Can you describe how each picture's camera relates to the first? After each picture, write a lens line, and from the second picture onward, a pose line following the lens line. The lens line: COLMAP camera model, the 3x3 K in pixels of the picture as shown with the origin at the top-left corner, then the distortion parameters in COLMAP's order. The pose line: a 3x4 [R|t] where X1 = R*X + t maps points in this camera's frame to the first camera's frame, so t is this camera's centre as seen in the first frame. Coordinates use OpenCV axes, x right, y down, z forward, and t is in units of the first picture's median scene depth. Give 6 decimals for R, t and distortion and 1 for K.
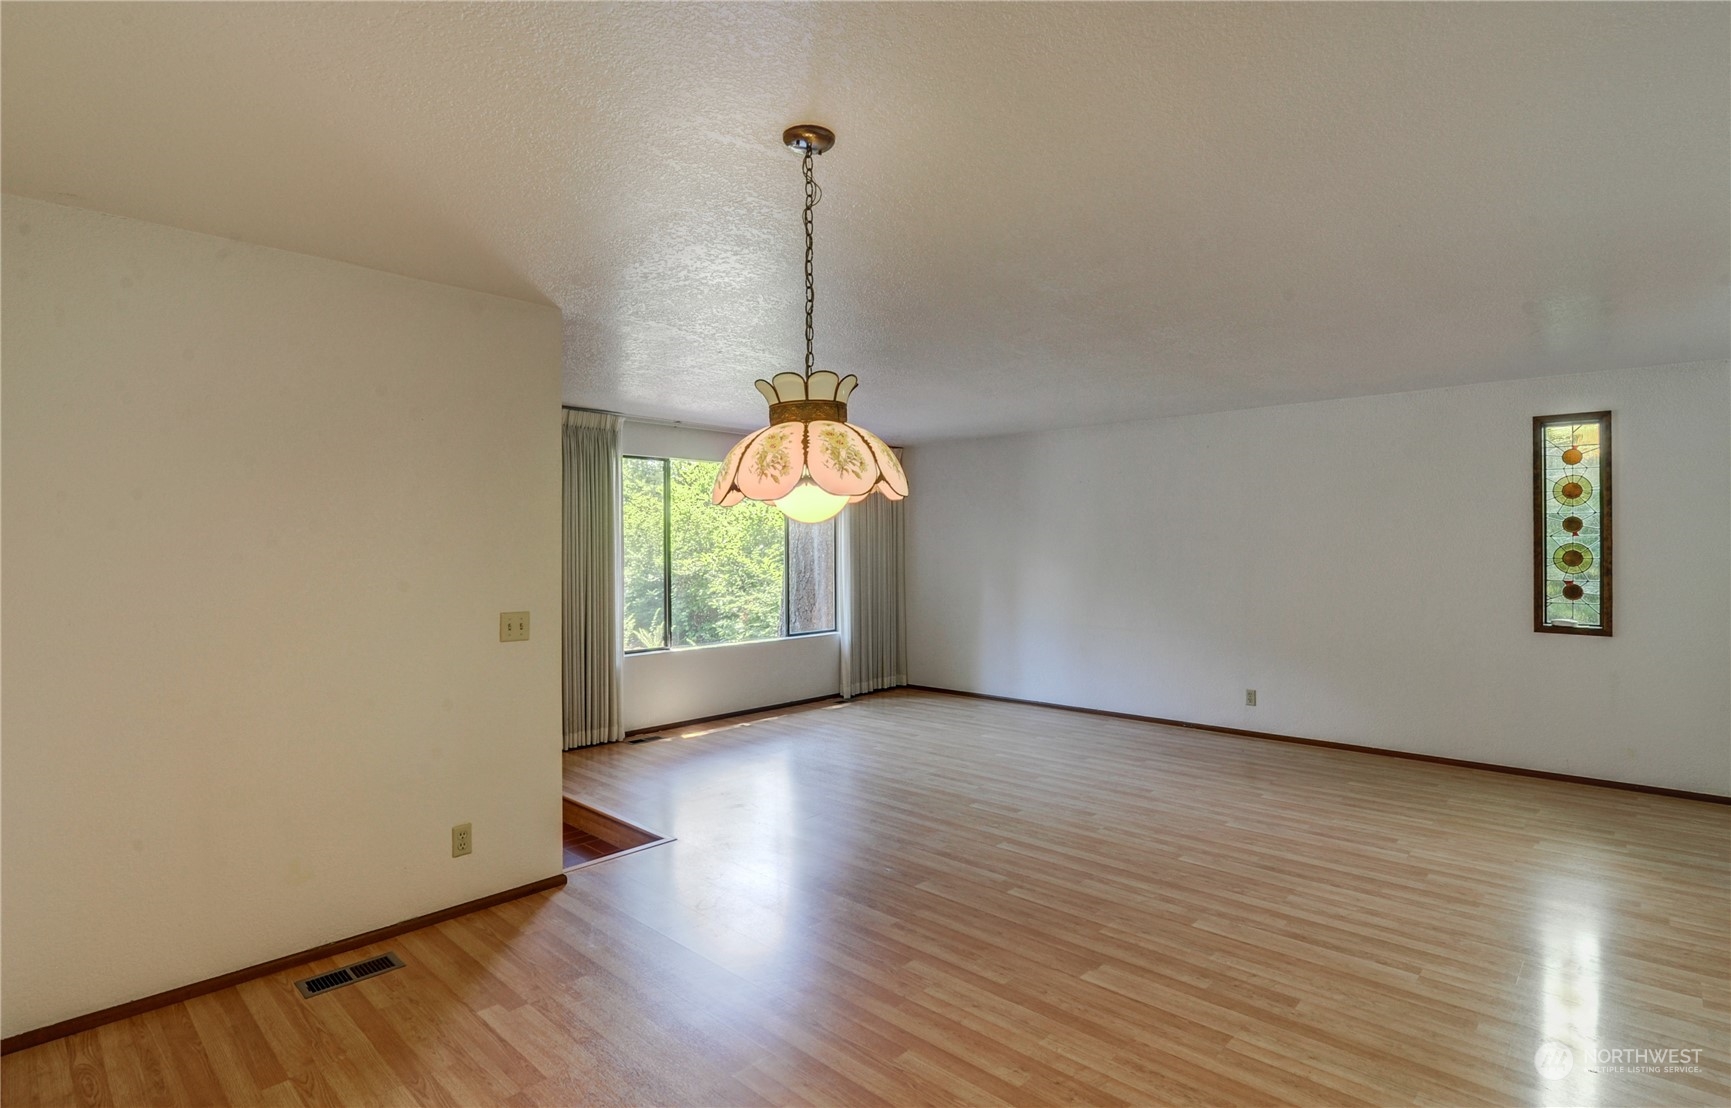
lens RADIAL K [[865.7, 0, 865.5], [0, 865.7, 554.0], [0, 0, 1]] dist [-0.002717, -0.000523]
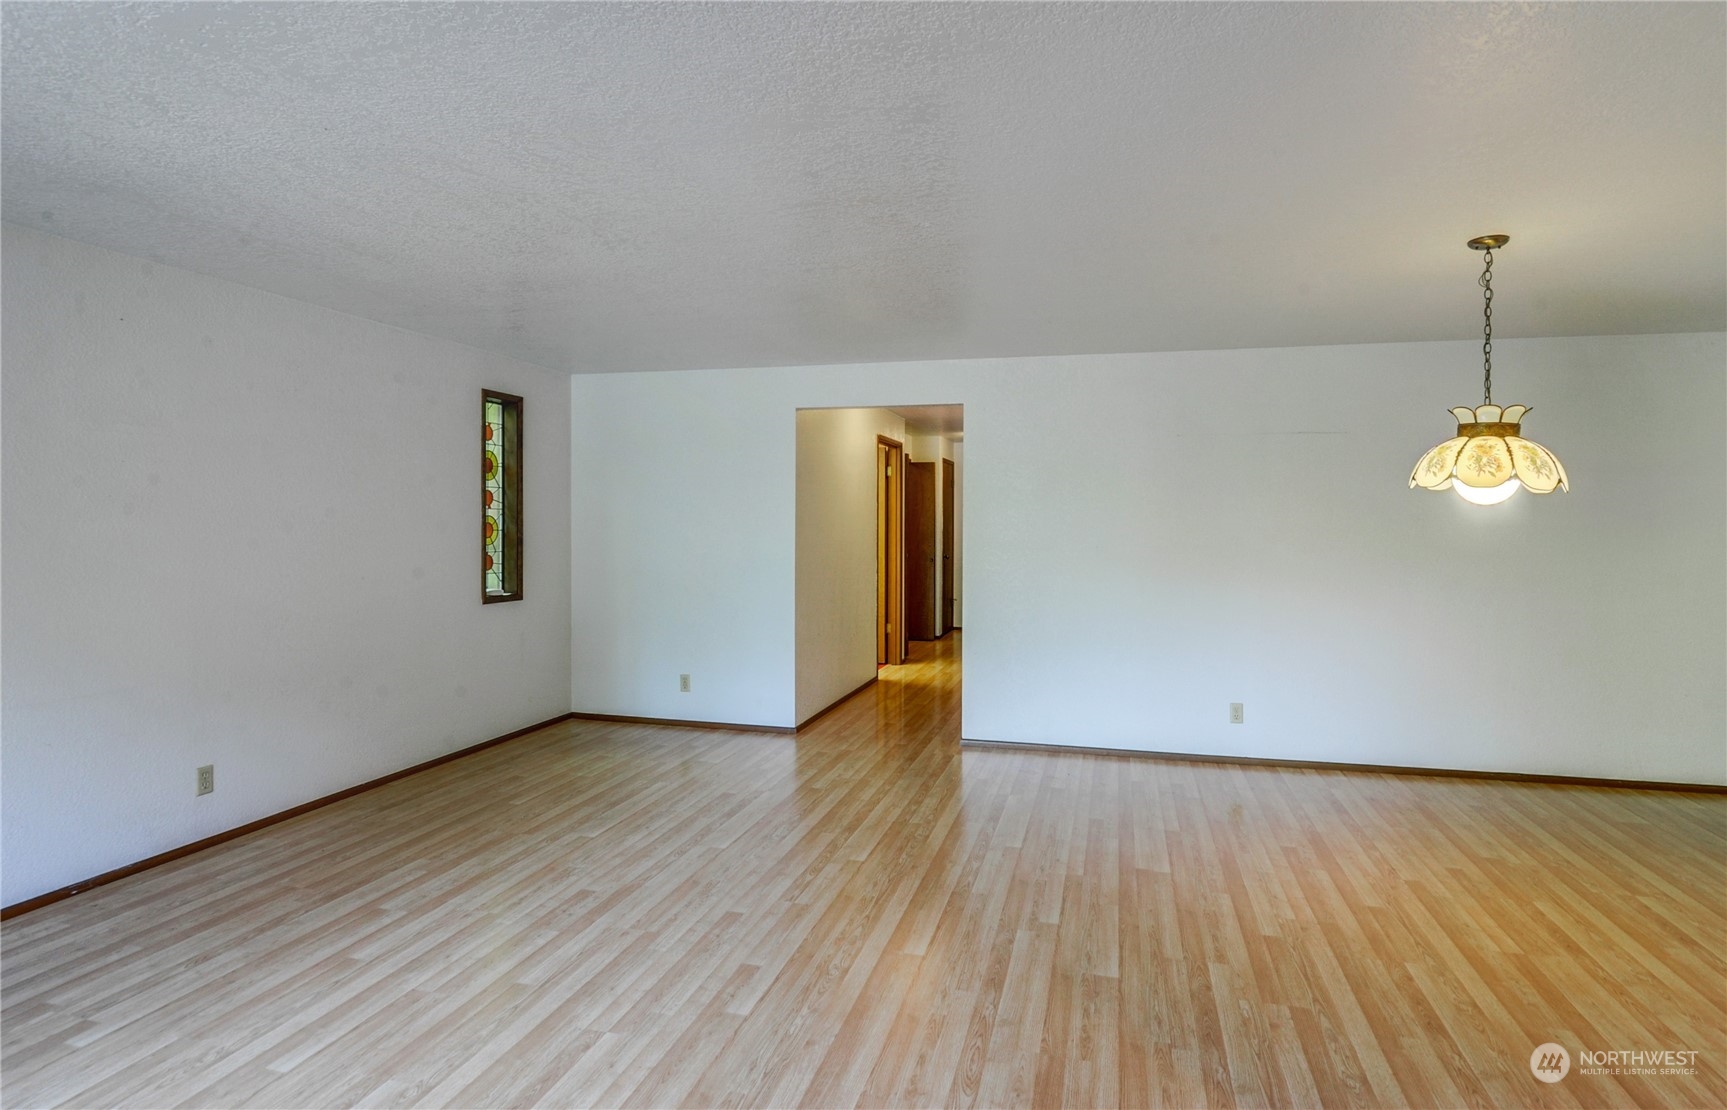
lens RADIAL K [[891.8, 0, 912.8], [0, 891.8, 514.4], [0, 0, 1]] dist [-0.015609, -0.001163]
pose [[-0.513007, 0.005564, 0.858366, -0.489604], [0.004196, 0.999983, -0.003974, -0.008532], [-0.858374, 0.001563, -0.513022, 1.489363]]
